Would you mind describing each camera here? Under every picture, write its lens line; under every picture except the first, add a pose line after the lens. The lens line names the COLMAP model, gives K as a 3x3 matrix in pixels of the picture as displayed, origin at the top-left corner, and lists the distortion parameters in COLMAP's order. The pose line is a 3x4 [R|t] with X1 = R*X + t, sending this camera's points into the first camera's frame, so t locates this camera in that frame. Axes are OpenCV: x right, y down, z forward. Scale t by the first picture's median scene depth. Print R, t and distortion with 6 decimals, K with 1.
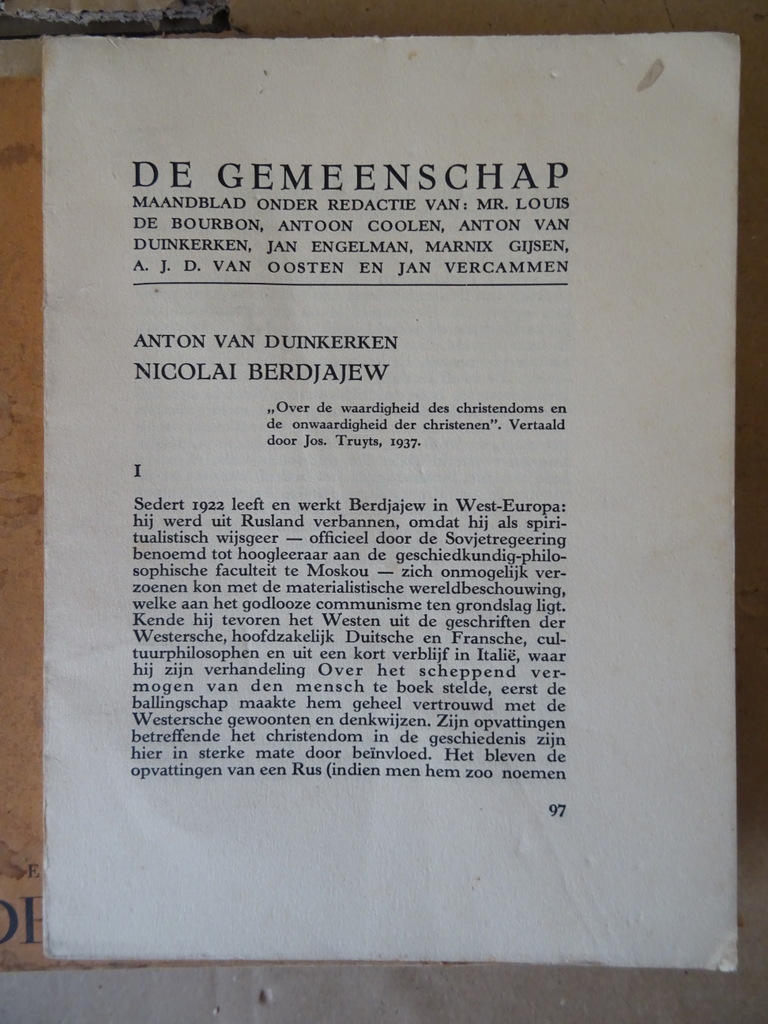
lens RADIAL K [[722.7, 0, 387.4], [0, 722.7, 510.2], [0, 0, 1]] dist [0.005826, -0.023266]
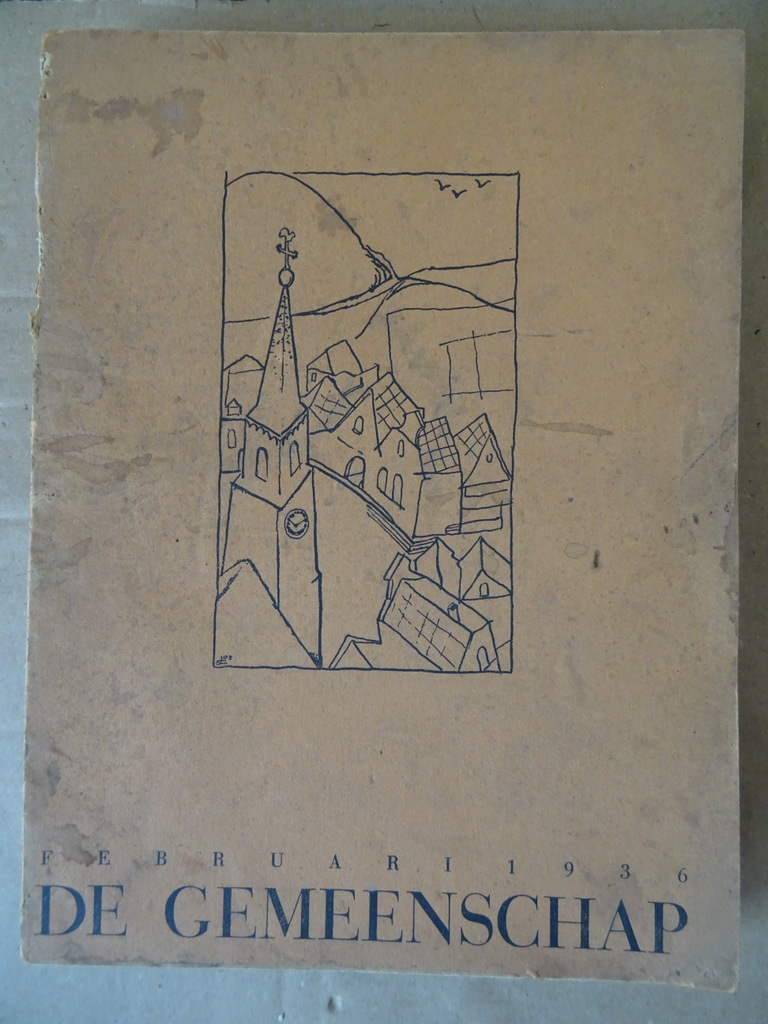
lens RADIAL K [[722.7, 0, 384.0], [0, 722.7, 509.5], [0, 0, 1]] dist [0.005826, -0.023266]
pose [[0.999197, 0.032937, -0.022810, -0.117495], [-0.033408, 0.999231, -0.020542, 0.051029], [0.022116, 0.021288, 0.999529, 0.050607]]
